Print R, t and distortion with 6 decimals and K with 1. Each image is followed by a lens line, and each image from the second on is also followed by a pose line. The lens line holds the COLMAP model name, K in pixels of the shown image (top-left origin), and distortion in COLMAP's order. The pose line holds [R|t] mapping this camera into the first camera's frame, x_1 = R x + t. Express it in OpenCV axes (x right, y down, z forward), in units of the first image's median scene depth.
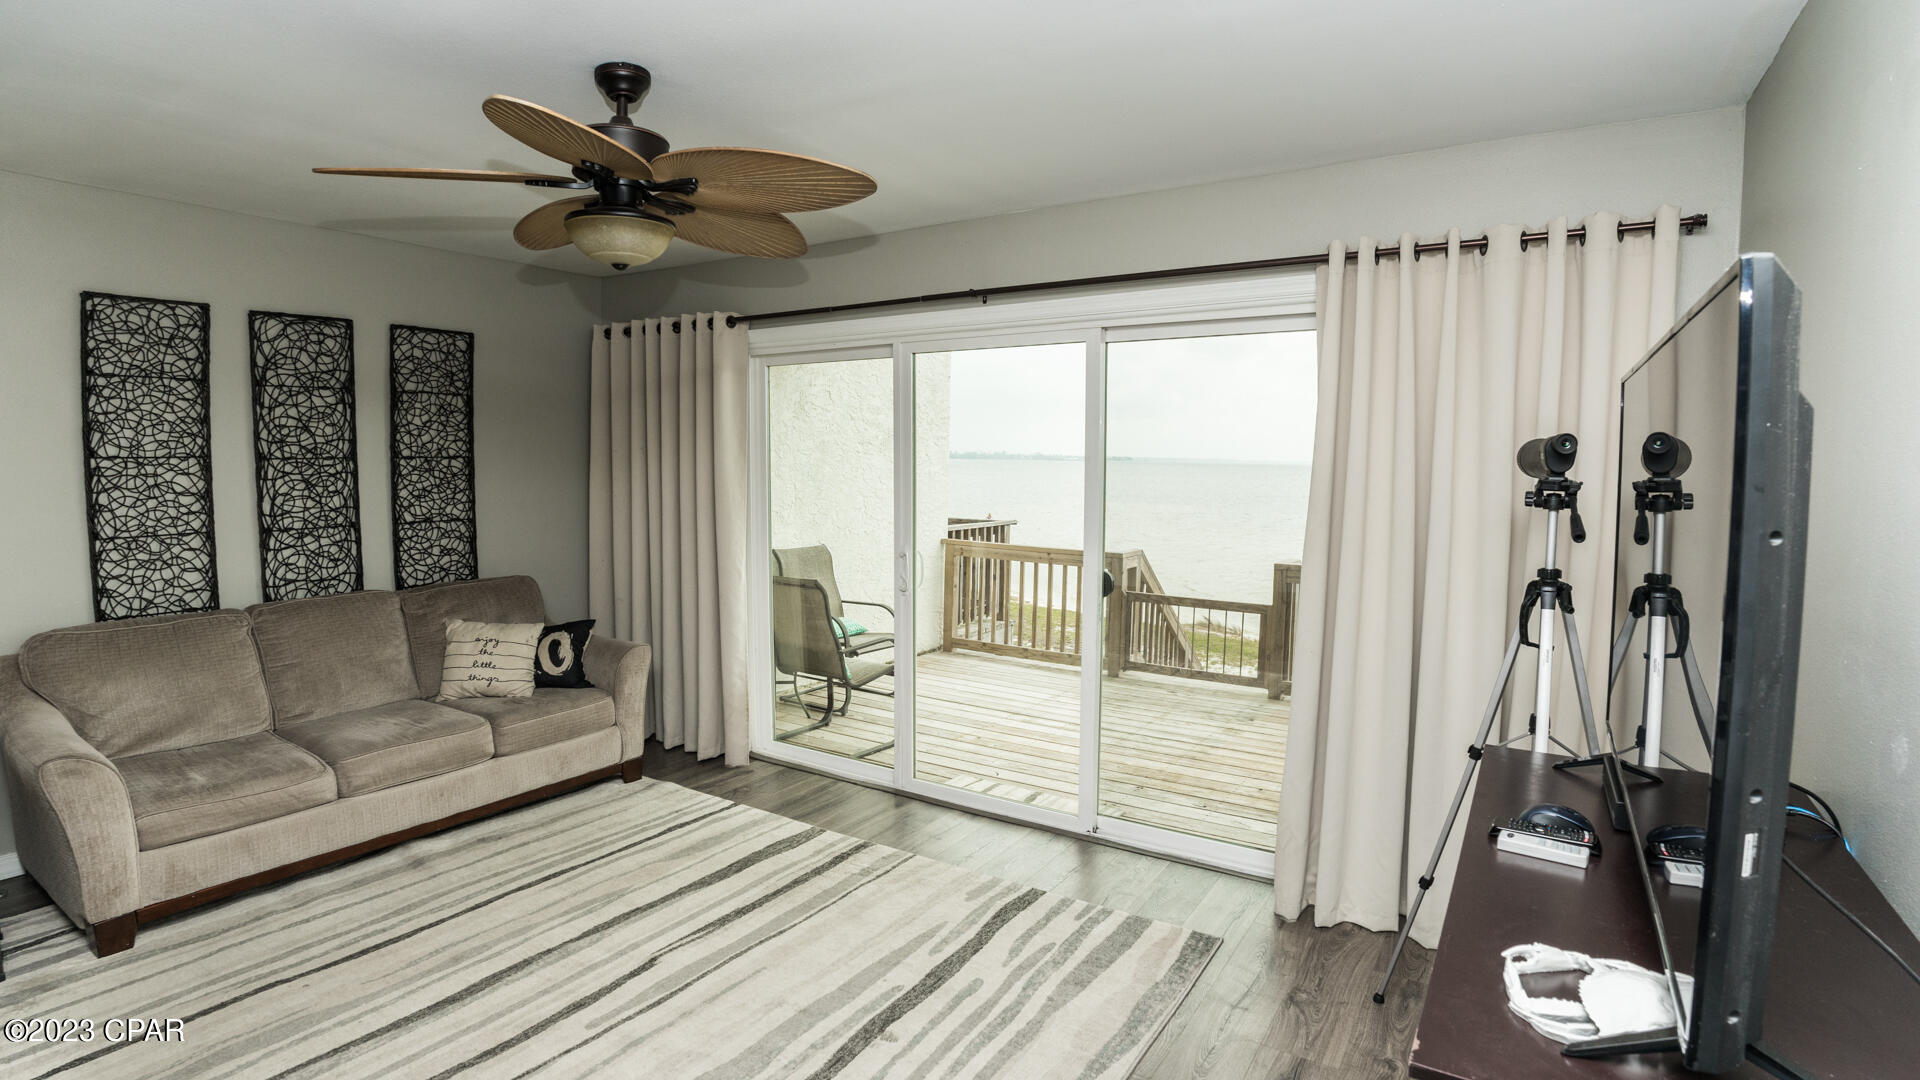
lens RADIAL K [[924.5, 0, 963.6], [0, 924.5, 537.6], [0, 0, 1]] dist [-0.089619, 0.023431]
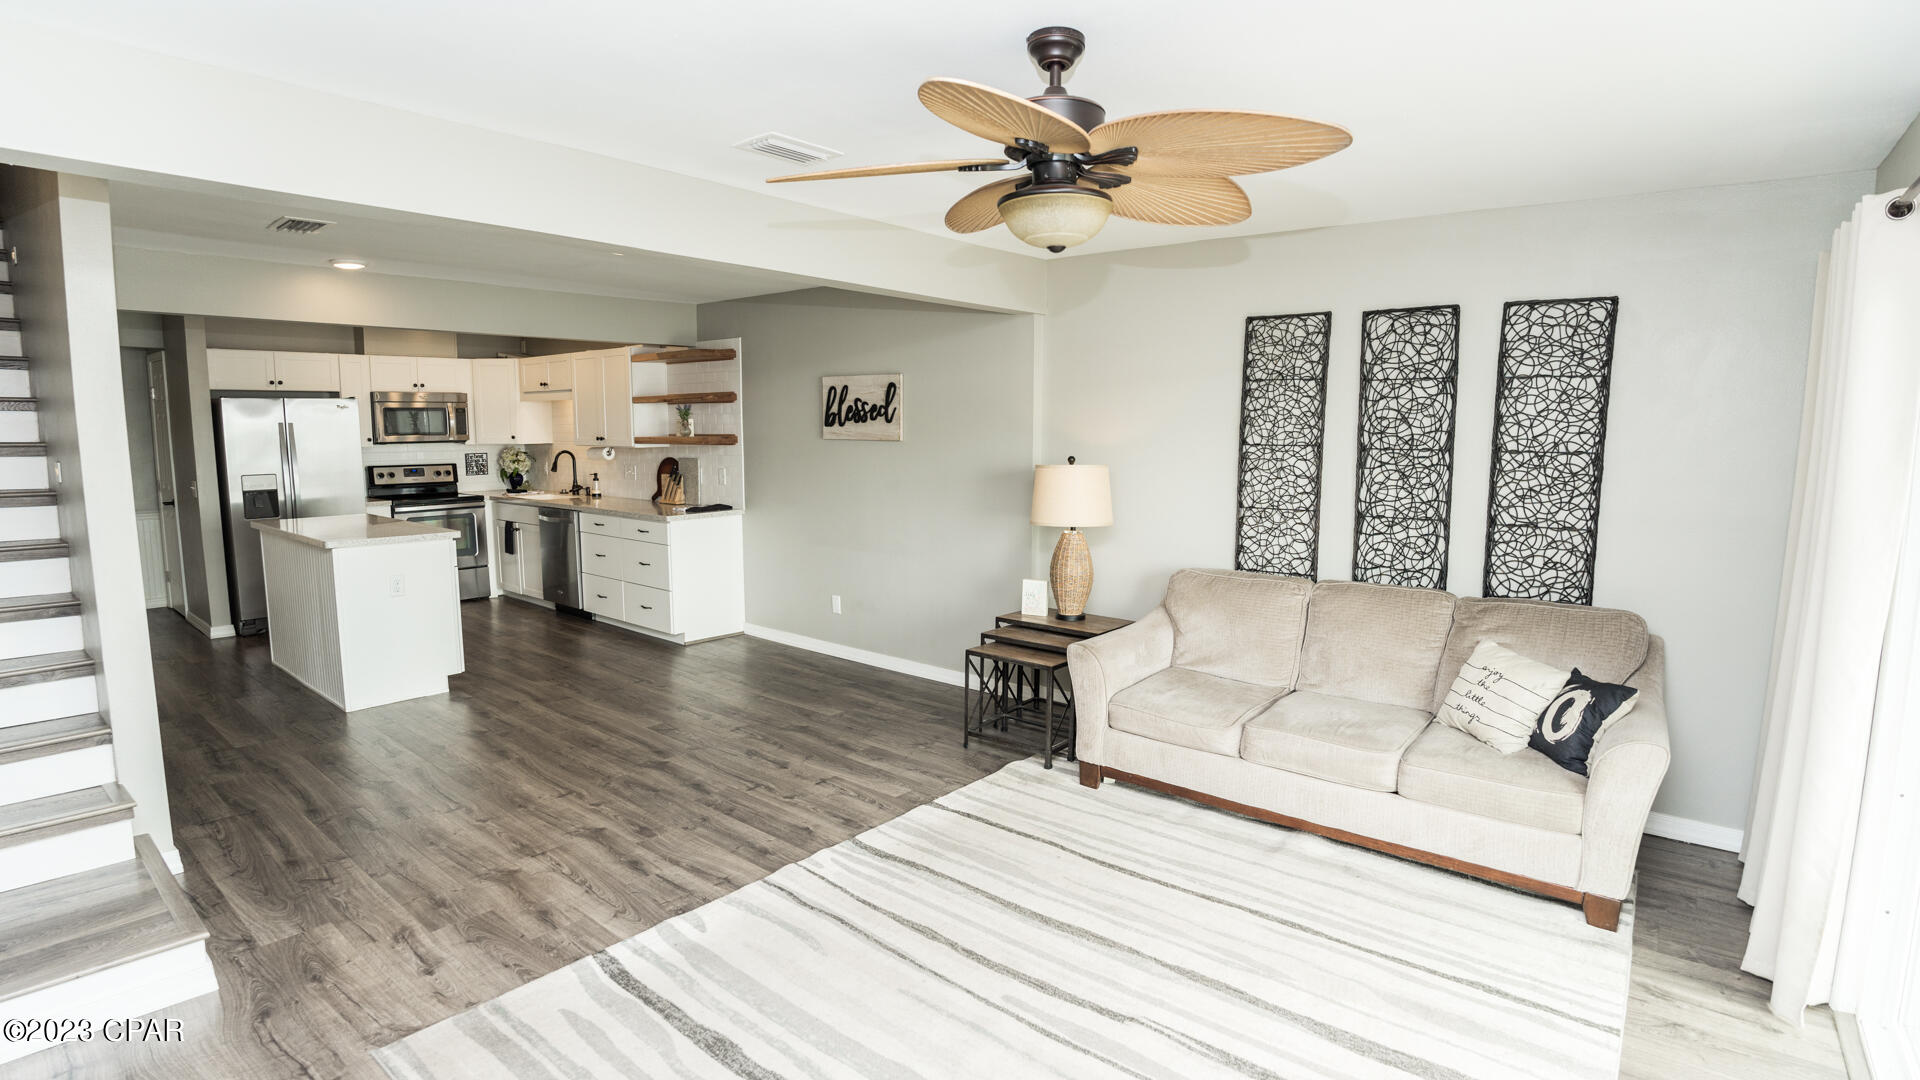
lens RADIAL K [[924.5, 0, 963.6], [0, 924.5, 537.6], [0, 0, 1]] dist [-0.089619, 0.023431]
pose [[-0.119426, 0.106315, -0.987134, 0.382955], [-0.094256, 0.988546, 0.117871, -0.069173], [0.988359, 0.107120, -0.108038, 0.670859]]
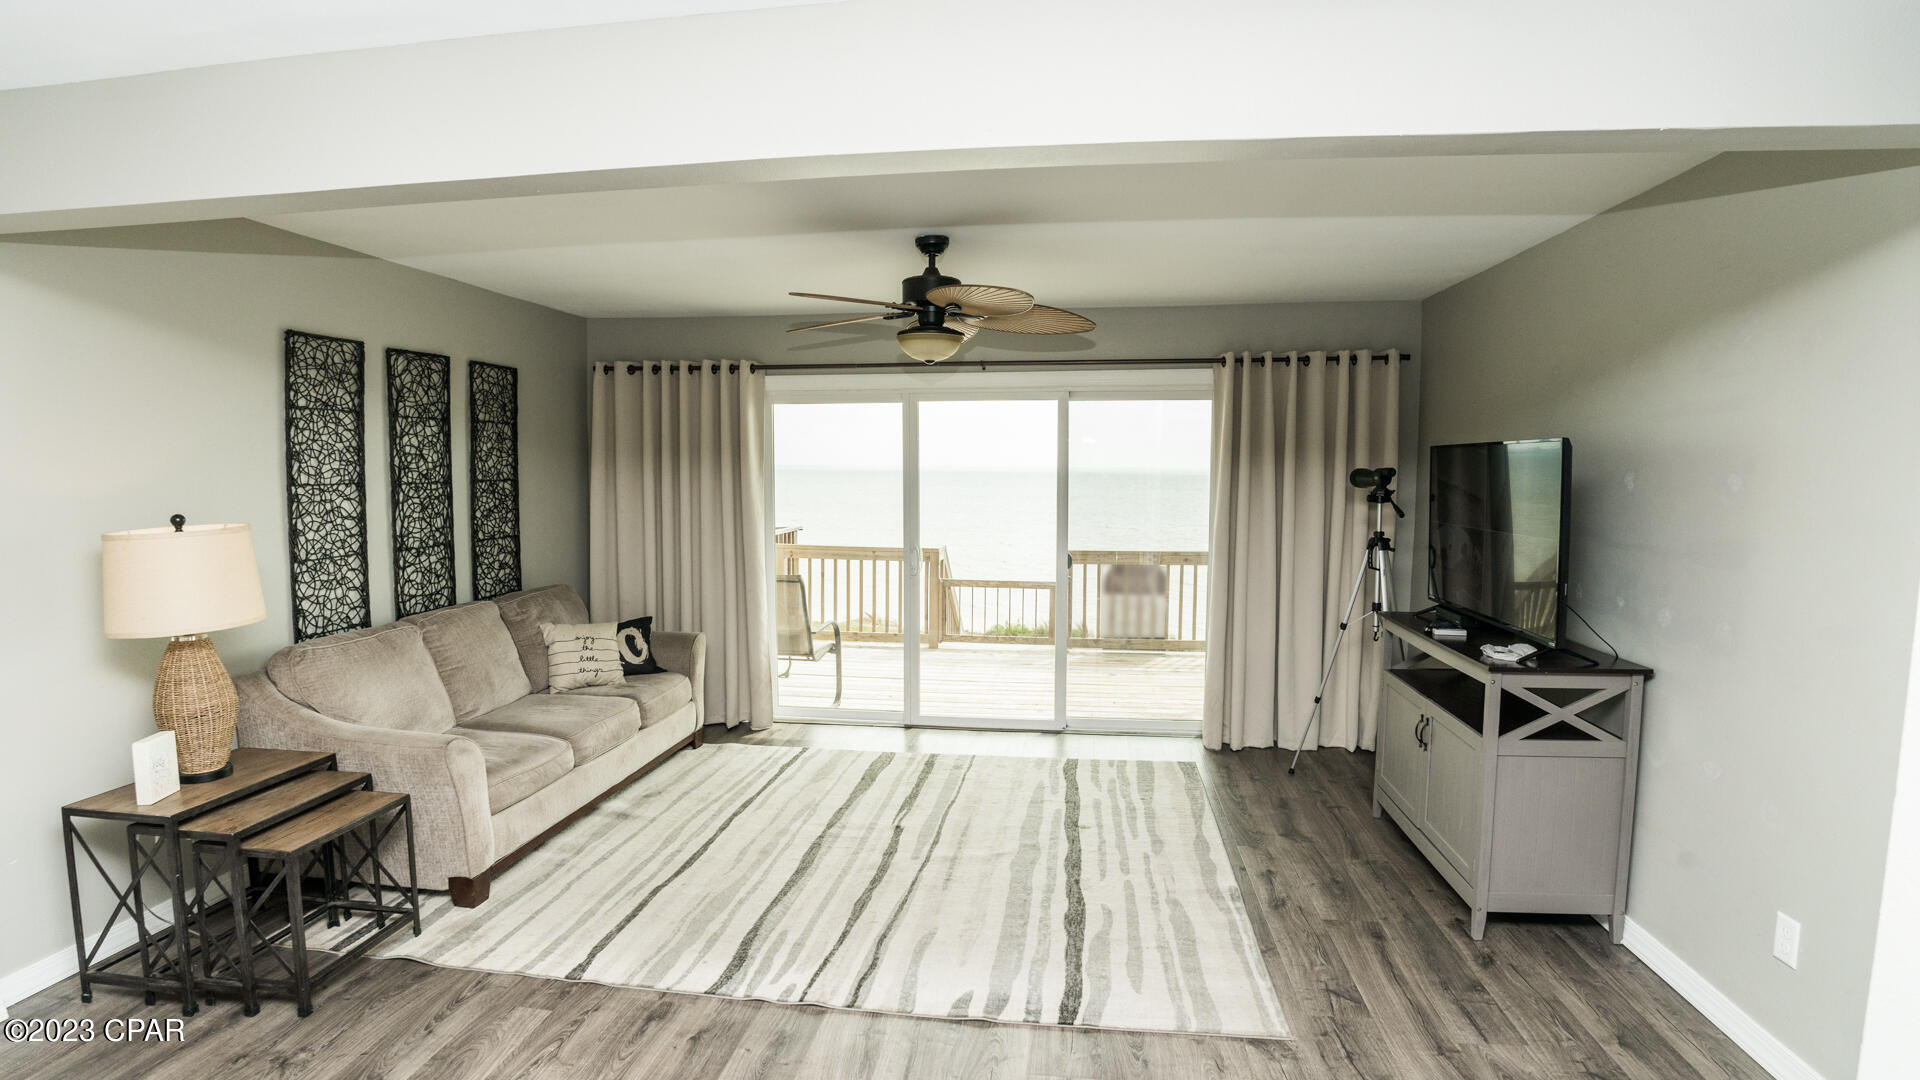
lens RADIAL K [[924.5, 0, 963.6], [0, 924.5, 537.6], [0, 0, 1]] dist [-0.089619, 0.023431]
pose [[0.906970, -0.038472, 0.419433, -0.648685], [0.041649, 0.999131, 0.001584, 0.003803], [-0.419130, 0.016033, 0.907785, -0.301825]]
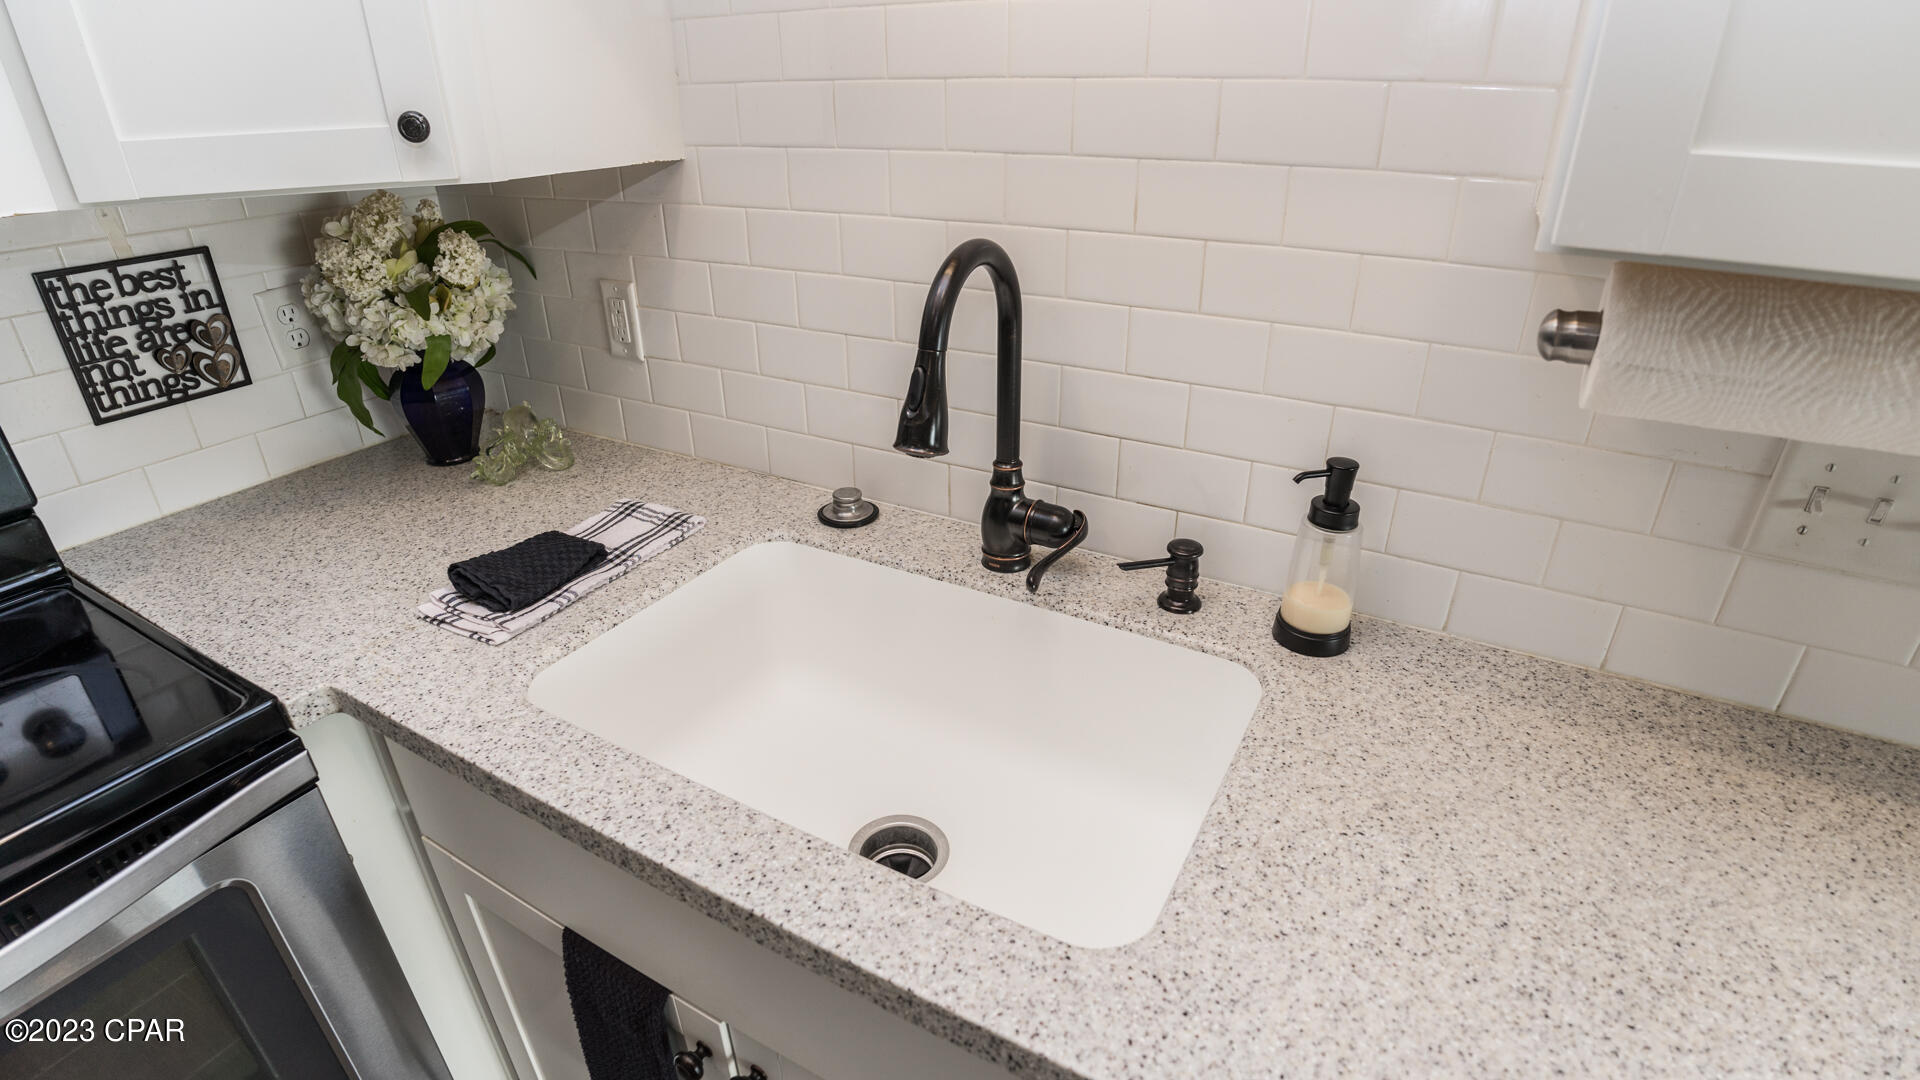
lens RADIAL K [[924.5, 0, 963.6], [0, 924.5, 537.6], [0, 0, 1]] dist [-0.089619, 0.023431]
pose [[0.054784, 0.438720, -0.896953, -1.528368], [-0.083224, 0.897182, 0.433749, 0.042473], [0.995024, 0.050886, 0.085663, -0.621315]]
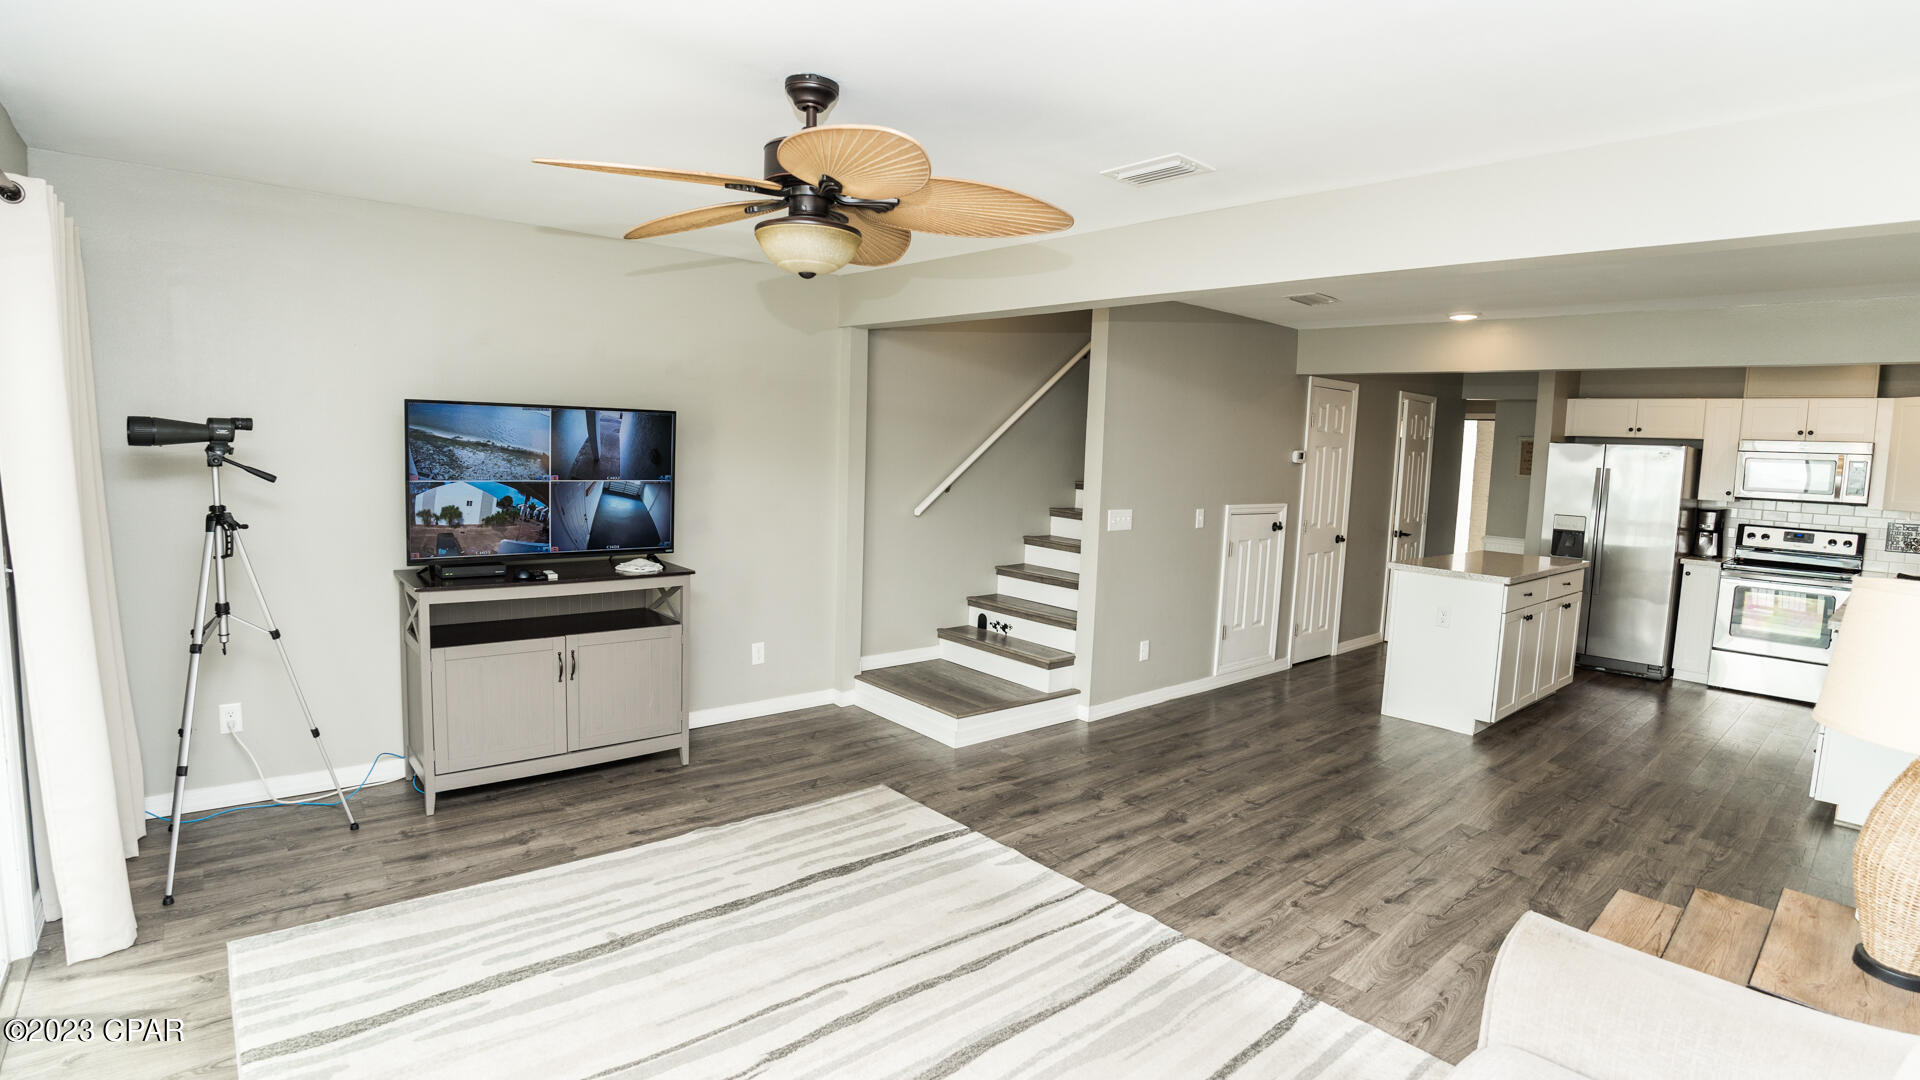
lens RADIAL K [[924.5, 0, 963.6], [0, 924.5, 537.6], [0, 0, 1]] dist [-0.089619, 0.023431]
pose [[-0.957519, -0.076609, 0.278007, -0.546383], [-0.023977, 0.981879, 0.187988, -0.134423], [-0.287371, 0.173337, -0.942004, 1.260934]]
